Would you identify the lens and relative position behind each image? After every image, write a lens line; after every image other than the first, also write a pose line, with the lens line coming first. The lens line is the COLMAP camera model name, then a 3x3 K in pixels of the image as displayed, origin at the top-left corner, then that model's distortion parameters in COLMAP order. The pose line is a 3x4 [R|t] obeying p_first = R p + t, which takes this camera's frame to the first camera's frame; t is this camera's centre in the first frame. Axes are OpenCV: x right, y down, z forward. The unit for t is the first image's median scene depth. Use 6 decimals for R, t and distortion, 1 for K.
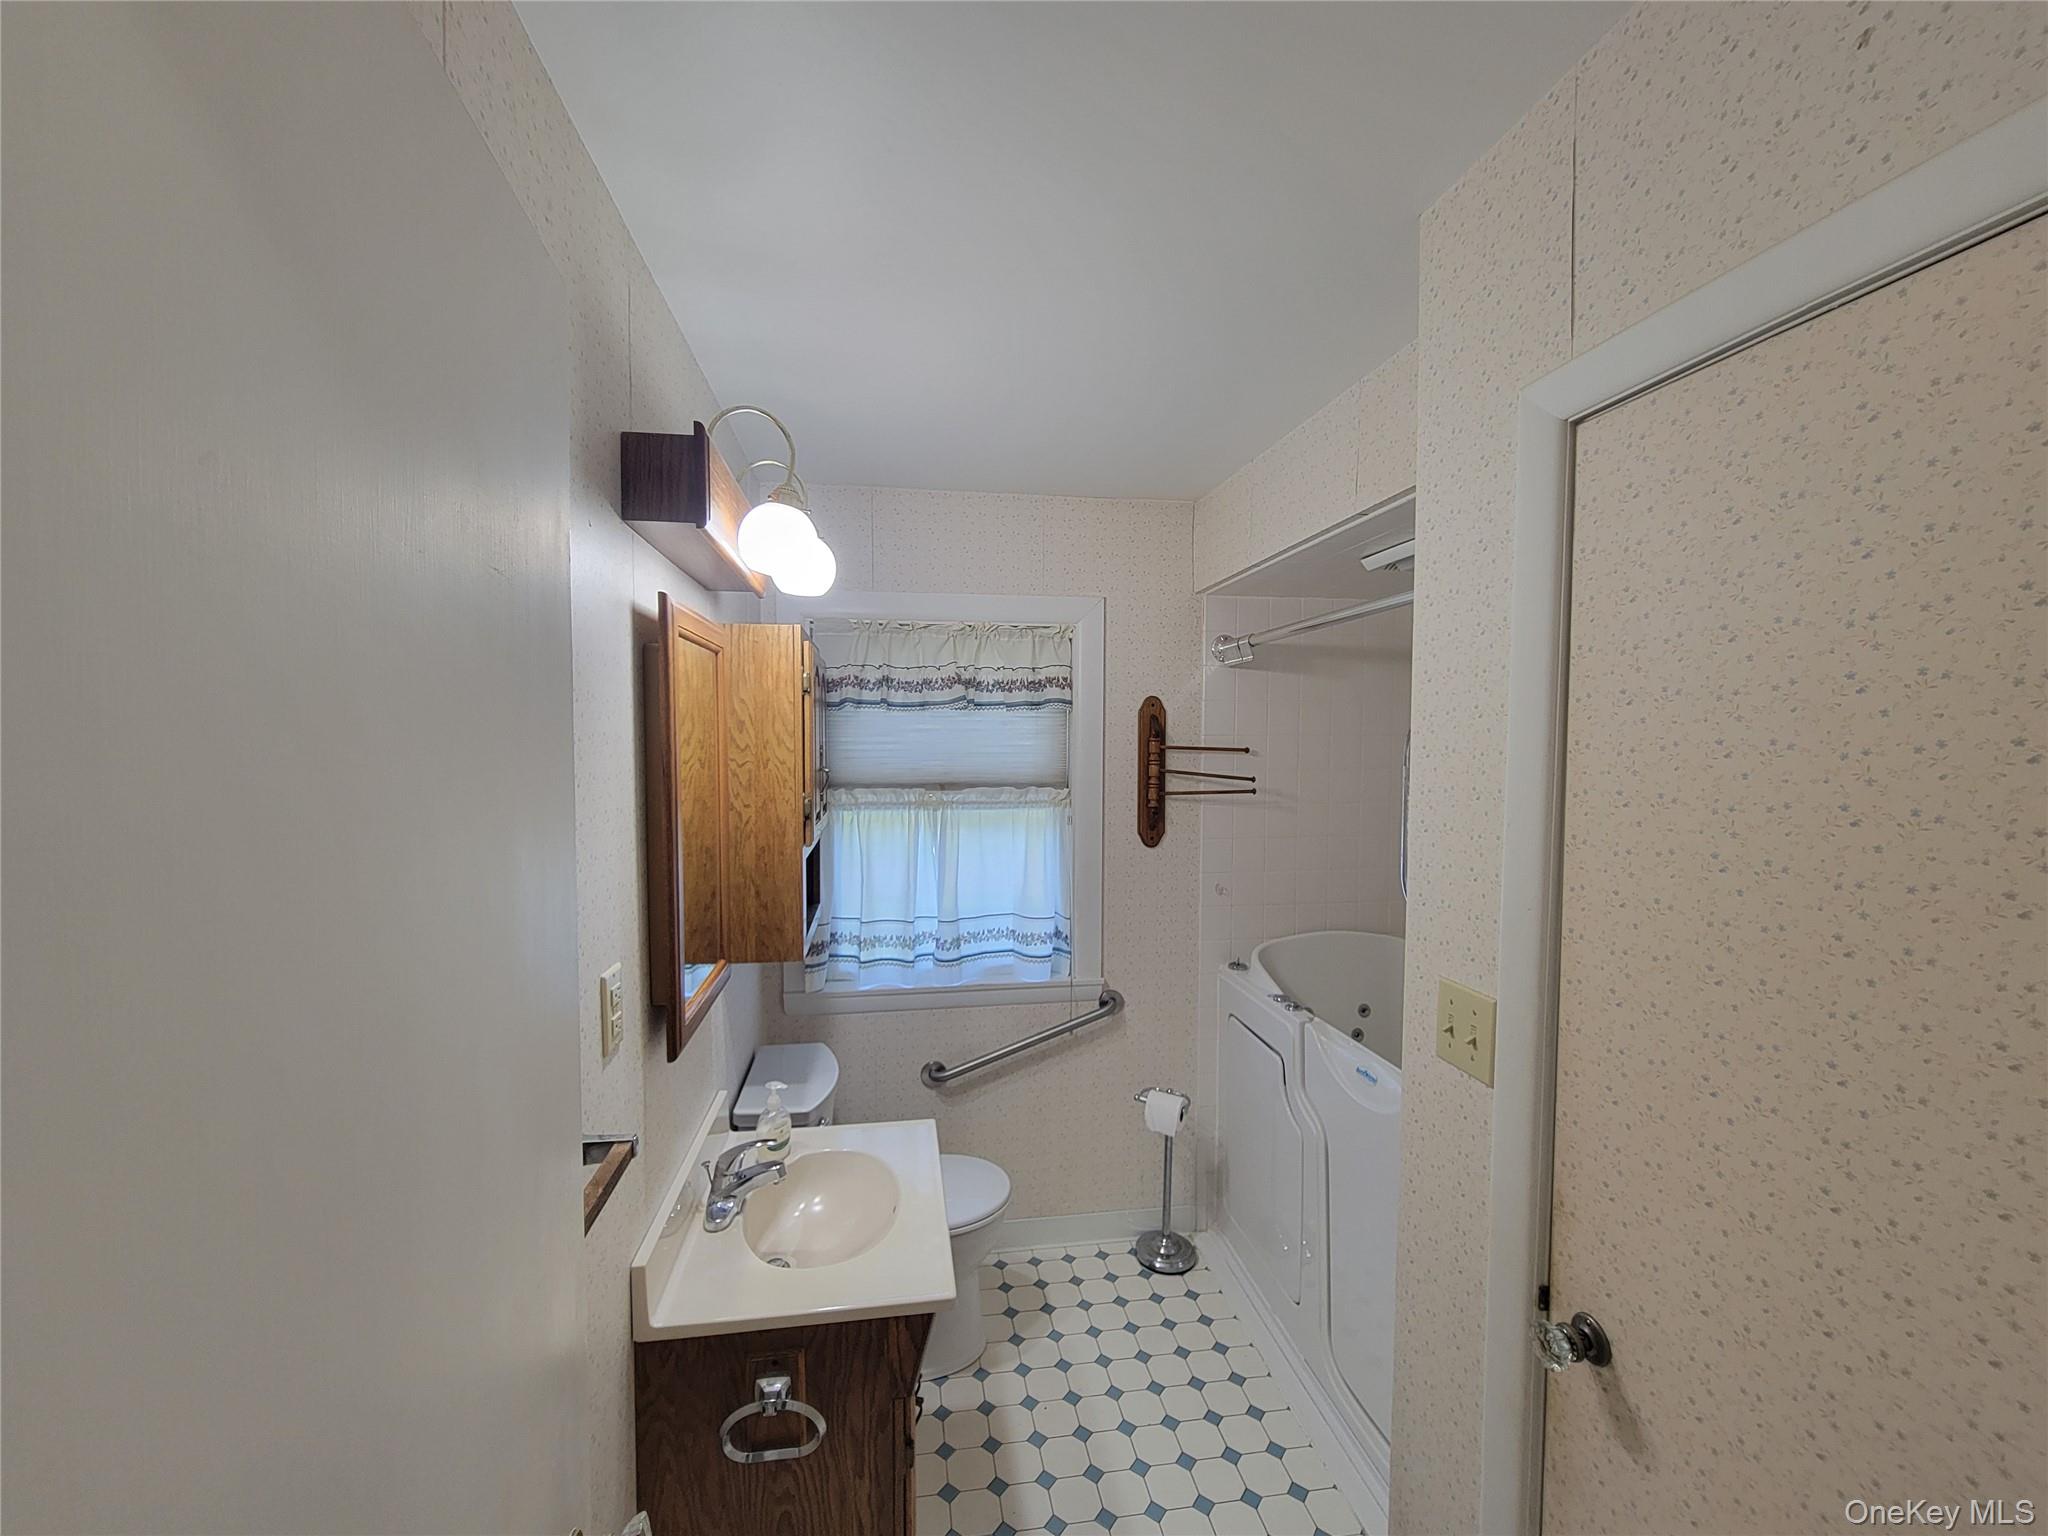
lens RADIAL K [[836.6, 0, 1020.2], [0, 836.6, 783.7], [0, 0, 1]] dist [-0.002124, 0.001191]
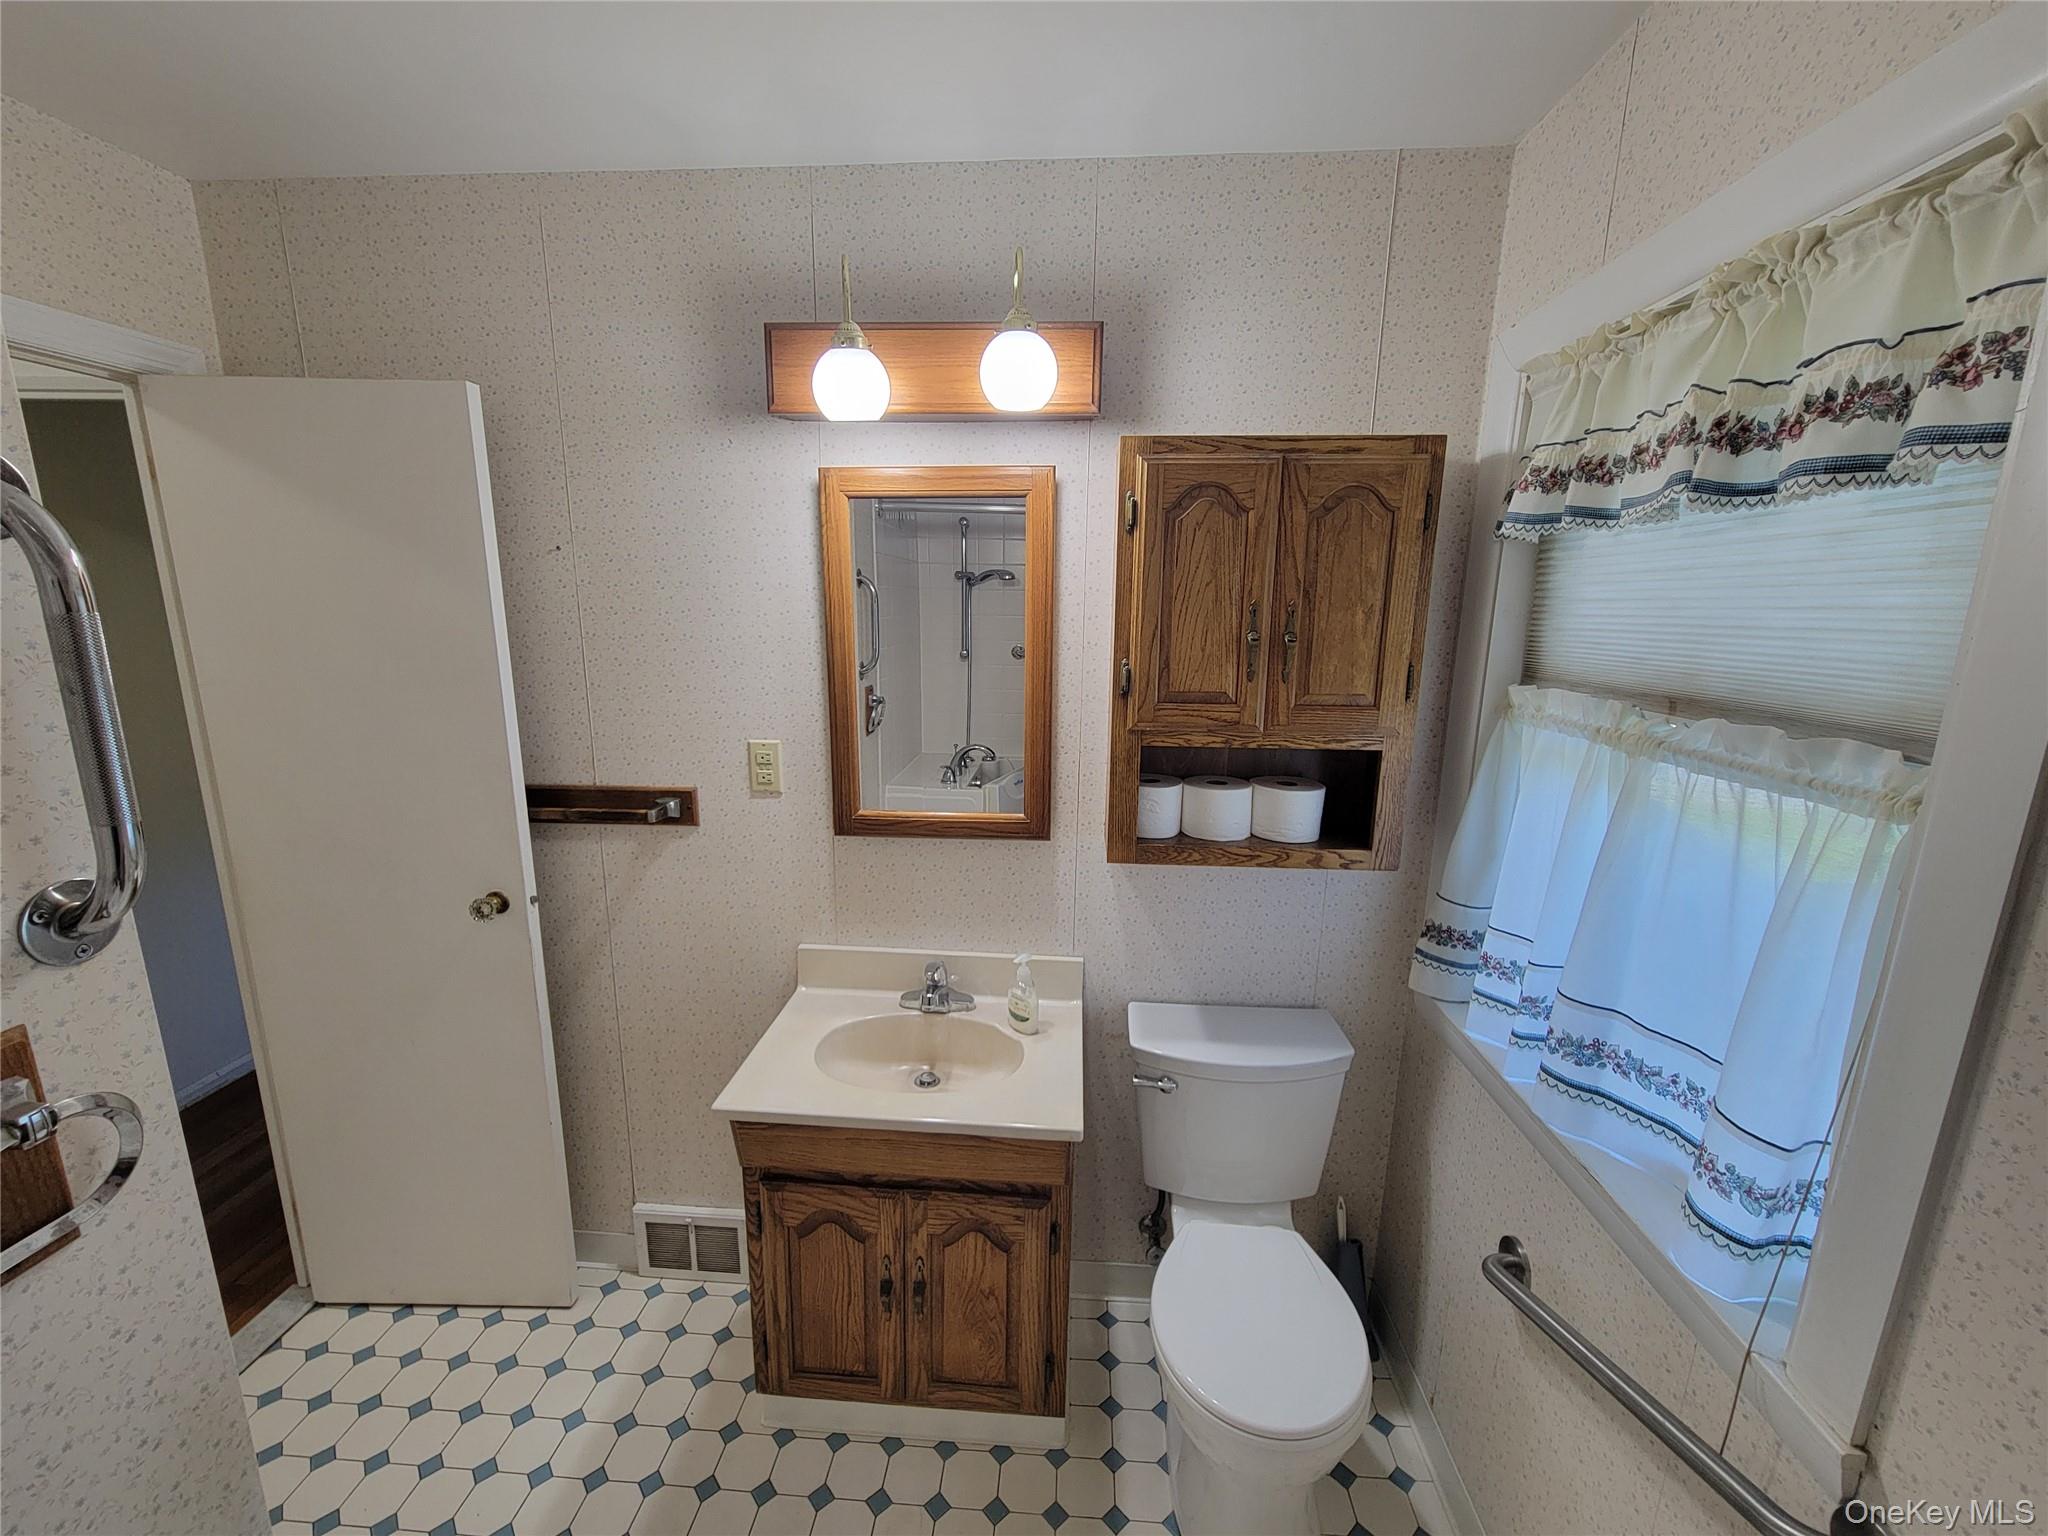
lens RADIAL K [[836.6, 0, 1012.6], [0, 836.6, 771.2], [0, 0, 1]] dist [-0.002124, 0.001191]
pose [[-0.233398, 0.192871, -0.953061, 0.384341], [-0.051030, 0.976351, 0.210081, -0.034621], [0.971041, 0.097667, -0.218036, 0.766748]]
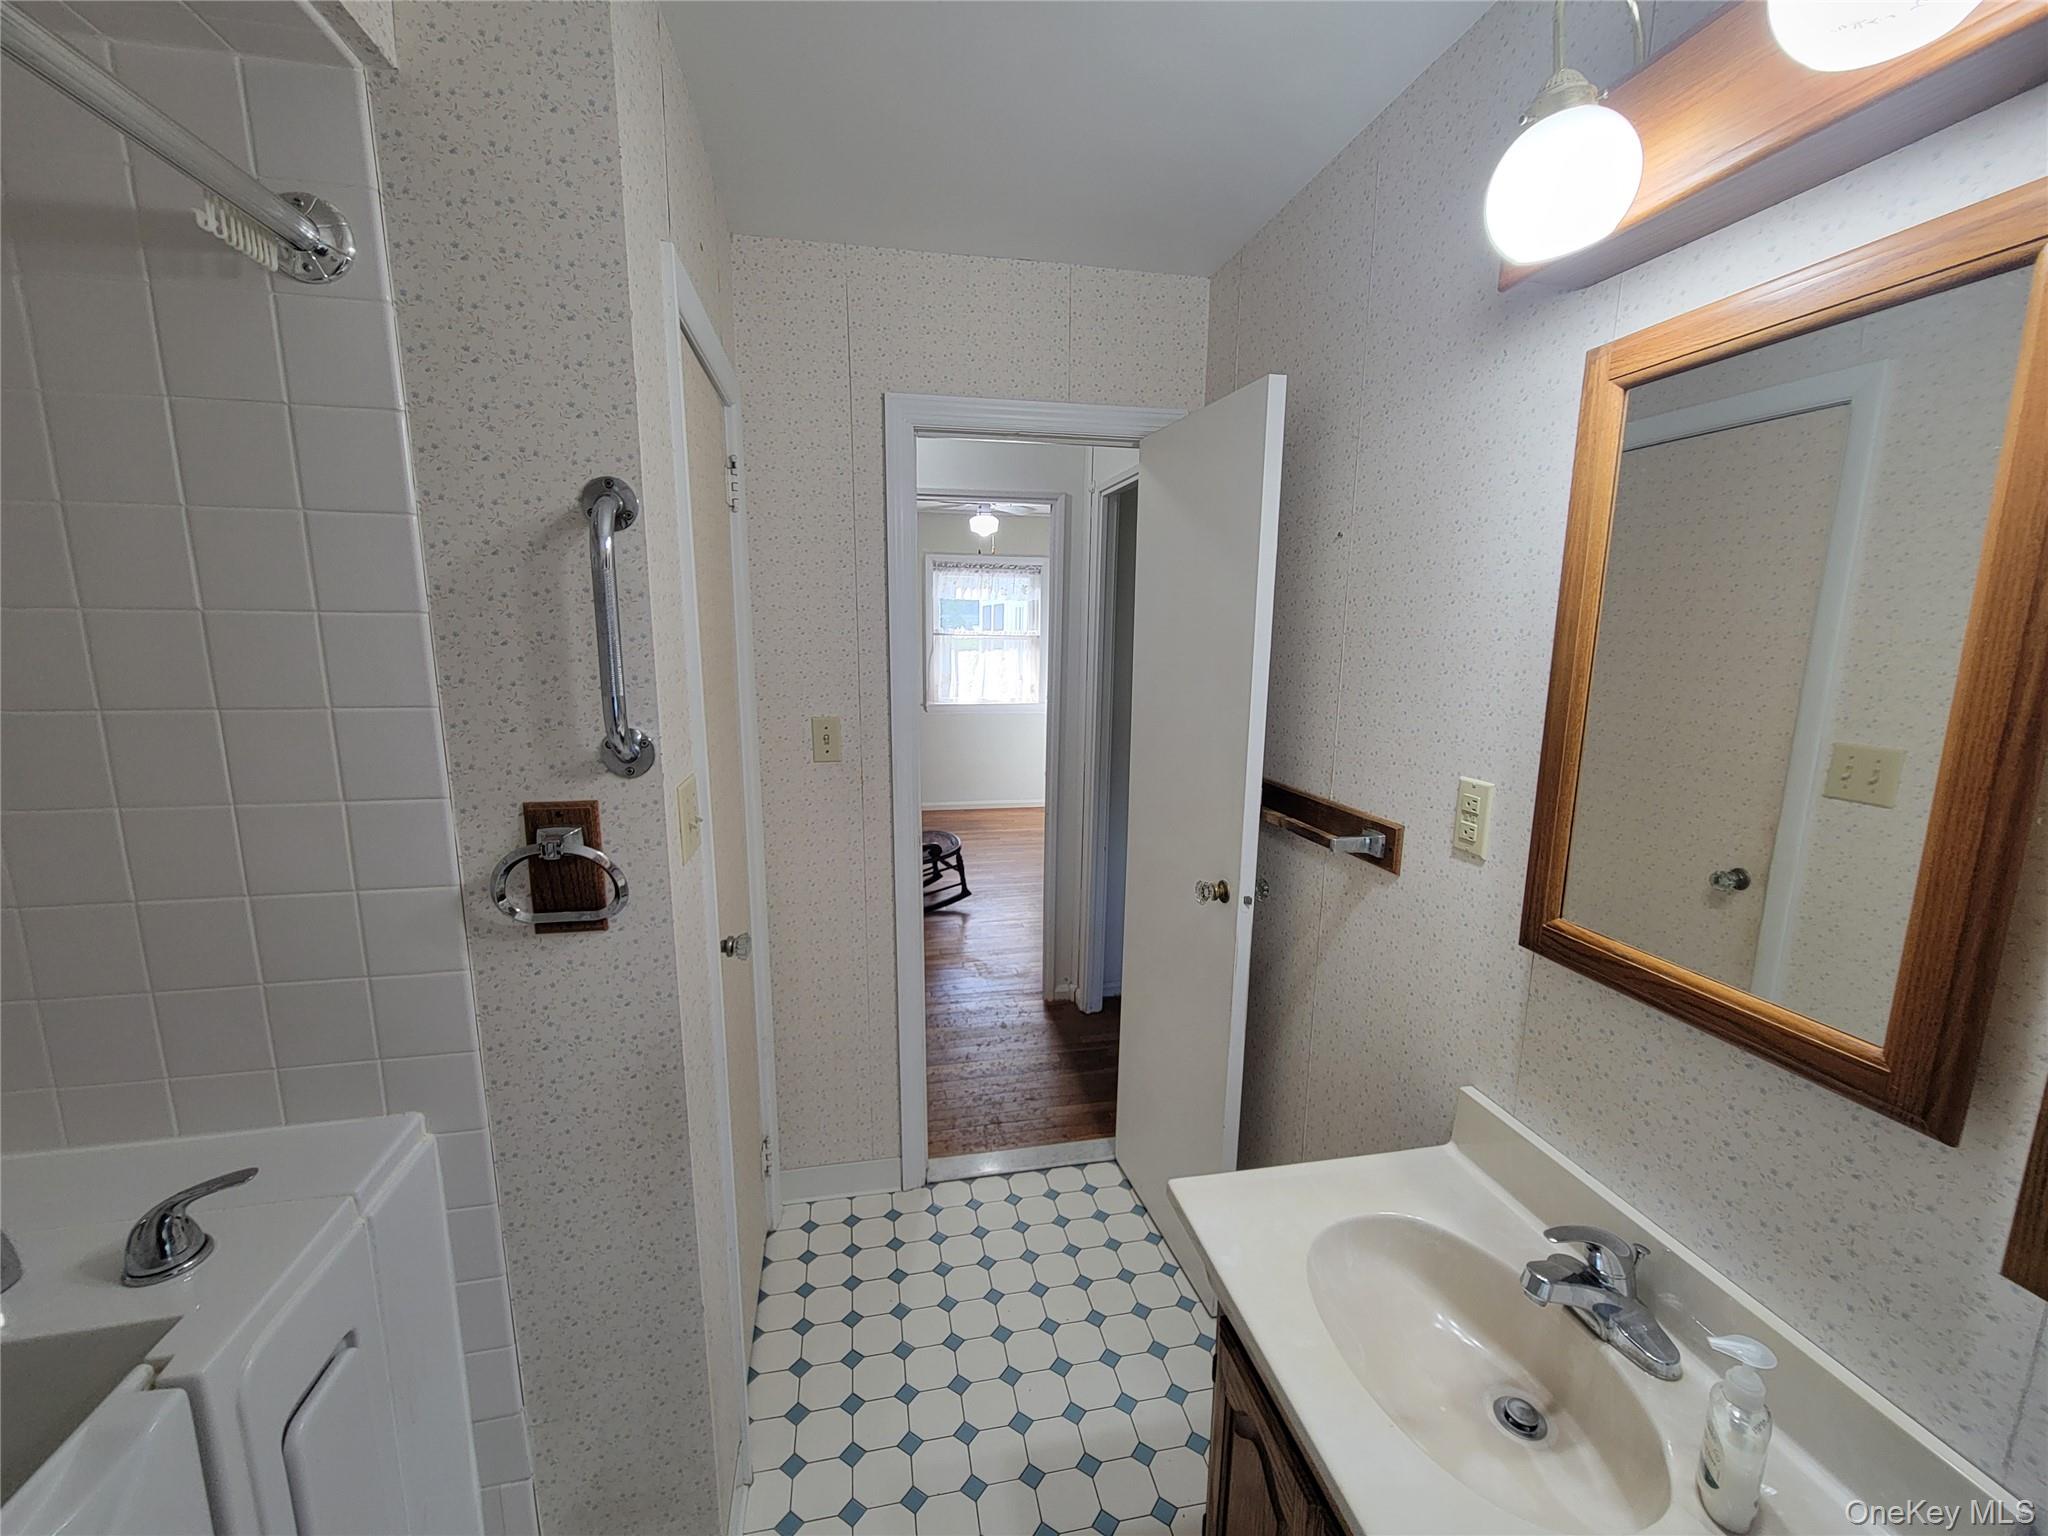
lens RADIAL K [[836.6, 0, 1022.9], [0, 836.6, 776.1], [0, 0, 1]] dist [-0.002124, 0.001191]
pose [[-0.998805, 0.001717, -0.048834, 0.046532], [-0.008898, 0.976283, 0.216315, -0.007241], [0.048047, 0.216491, -0.975102, 0.871681]]
